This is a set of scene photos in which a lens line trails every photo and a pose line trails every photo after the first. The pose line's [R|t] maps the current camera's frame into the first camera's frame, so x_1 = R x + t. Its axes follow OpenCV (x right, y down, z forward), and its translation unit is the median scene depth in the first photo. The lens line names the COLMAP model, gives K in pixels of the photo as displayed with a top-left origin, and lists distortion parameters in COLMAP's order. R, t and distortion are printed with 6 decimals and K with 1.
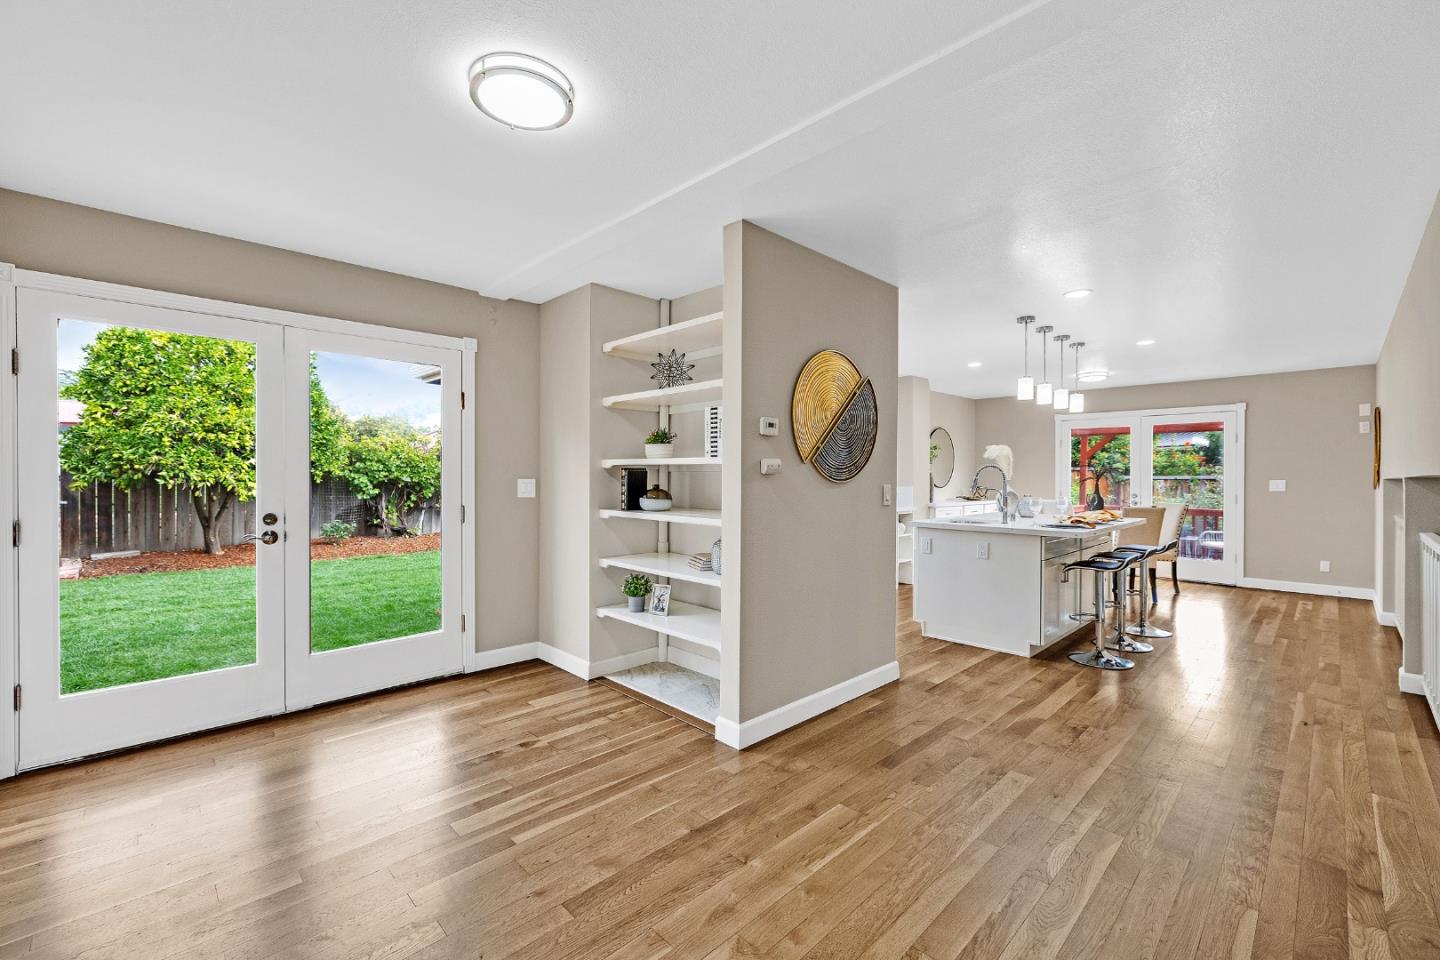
lens RADIAL K [[600.2, 0, 716.4], [0, 600.2, 483.9], [0, 0, 1]] dist [0.002877, -0.000379]
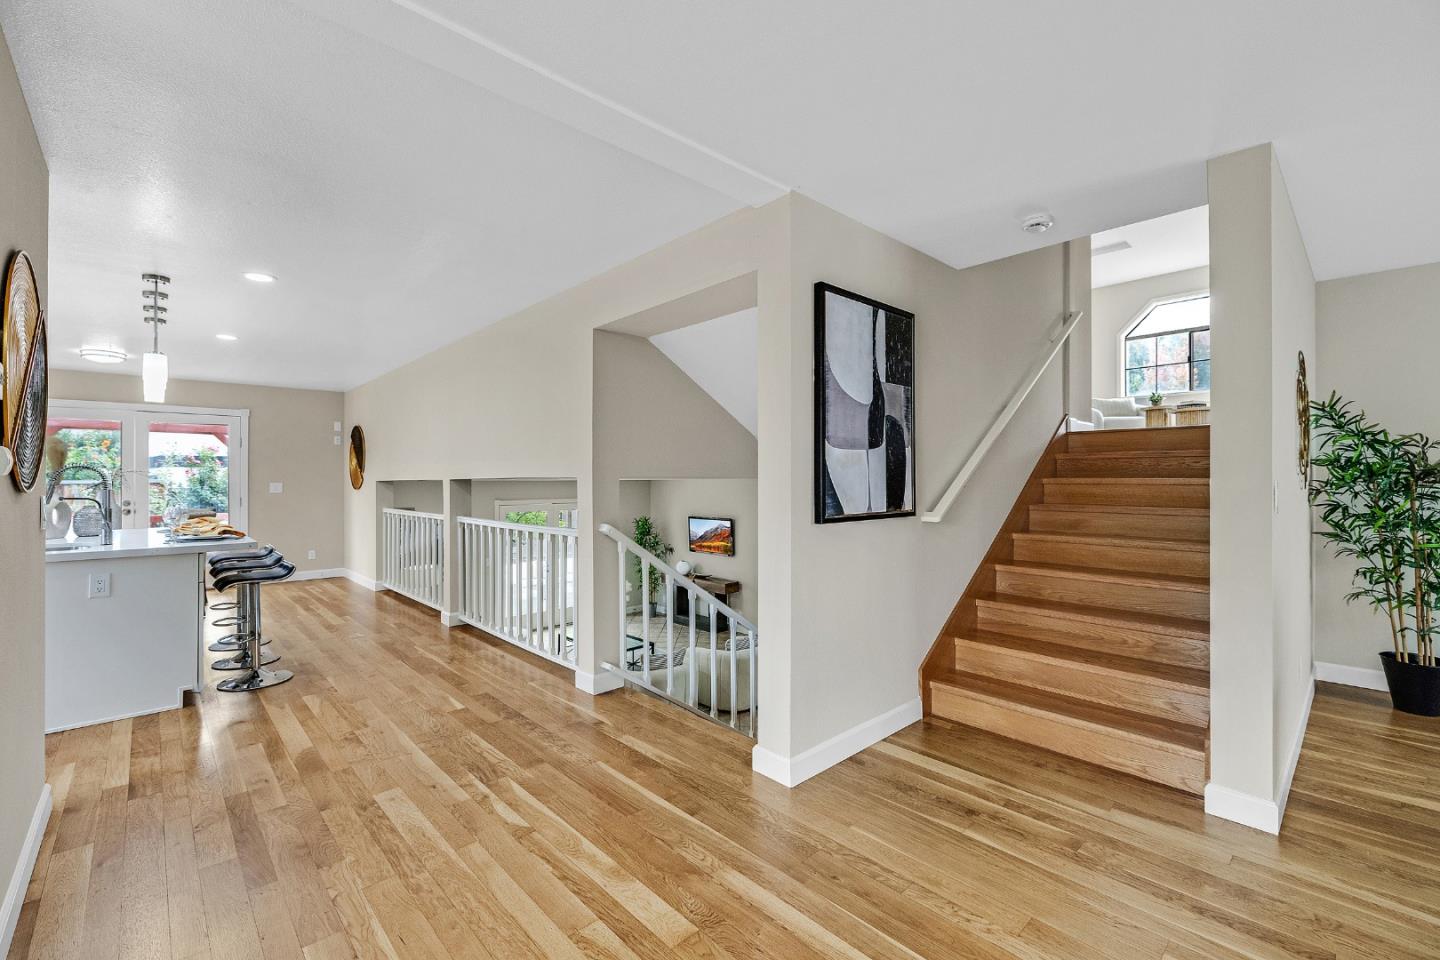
lens RADIAL K [[600.2, 0, 716.4], [0, 600.2, 483.9], [0, 0, 1]] dist [0.002877, -0.000379]
pose [[0.021260, -0.009119, 0.999732, -0.347814], [0.013698, 0.999867, 0.008829, -0.006919], [-0.999680, 0.013507, 0.021382, 0.358624]]
